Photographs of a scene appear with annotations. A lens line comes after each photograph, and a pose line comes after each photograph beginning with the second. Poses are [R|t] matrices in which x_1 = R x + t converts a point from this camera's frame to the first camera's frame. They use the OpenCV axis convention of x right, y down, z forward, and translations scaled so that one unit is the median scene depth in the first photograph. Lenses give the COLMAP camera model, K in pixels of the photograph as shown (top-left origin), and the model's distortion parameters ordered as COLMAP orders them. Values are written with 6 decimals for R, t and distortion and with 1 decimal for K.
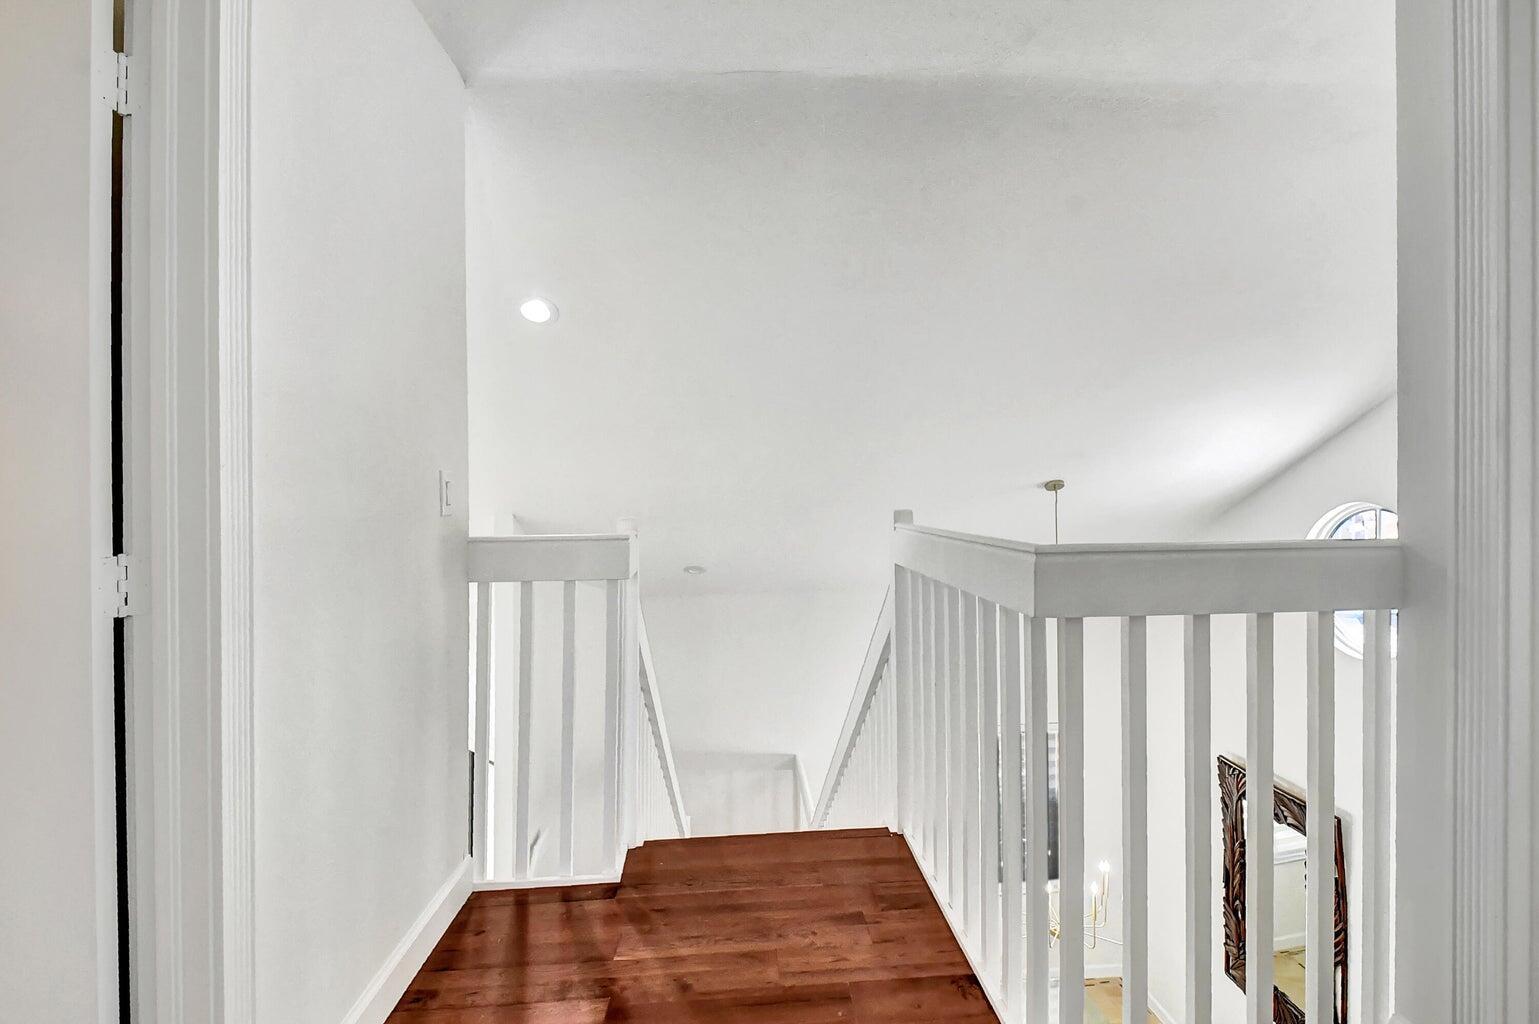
lens RADIAL K [[745.5, 0, 767.4], [0, 745.5, 505.7], [0, 0, 1]] dist [0.002661, -0.036123]
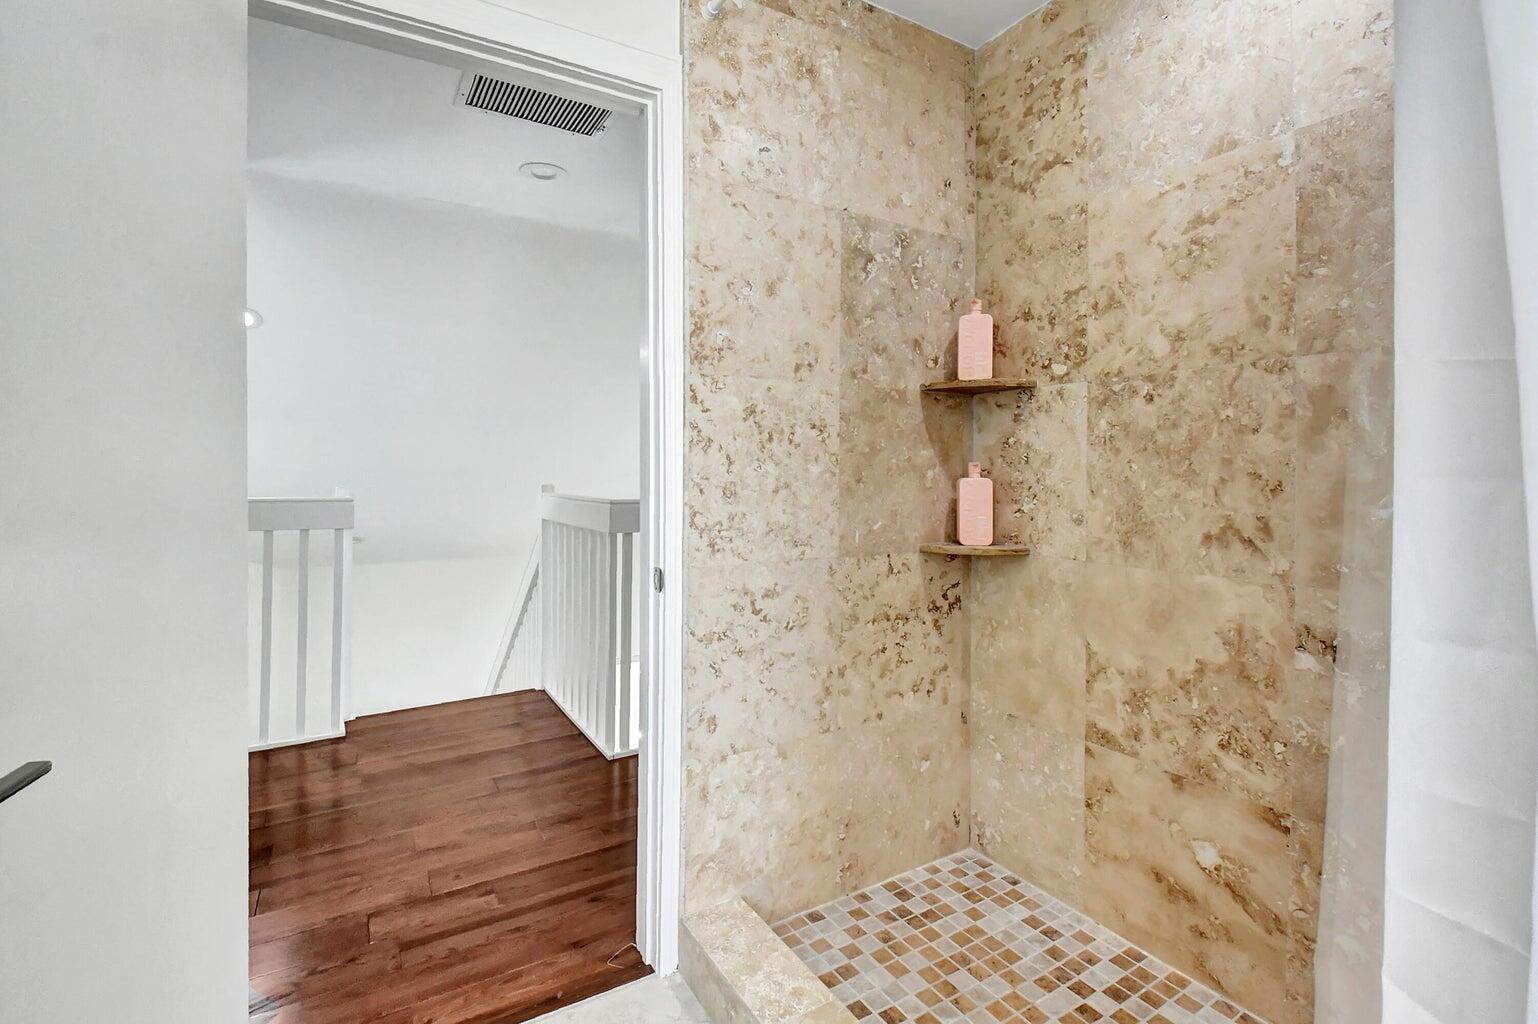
lens RADIAL K [[691.9, 0, 776.7], [0, 691.9, 481.6], [0, 0, 1]] dist [-0.000096, -0.027760]
pose [[0.880501, 0.019974, 0.473623, -0.095153], [-0.015525, 0.999791, -0.013301, 0.012613], [-0.473789, 0.004358, 0.880627, -0.575855]]
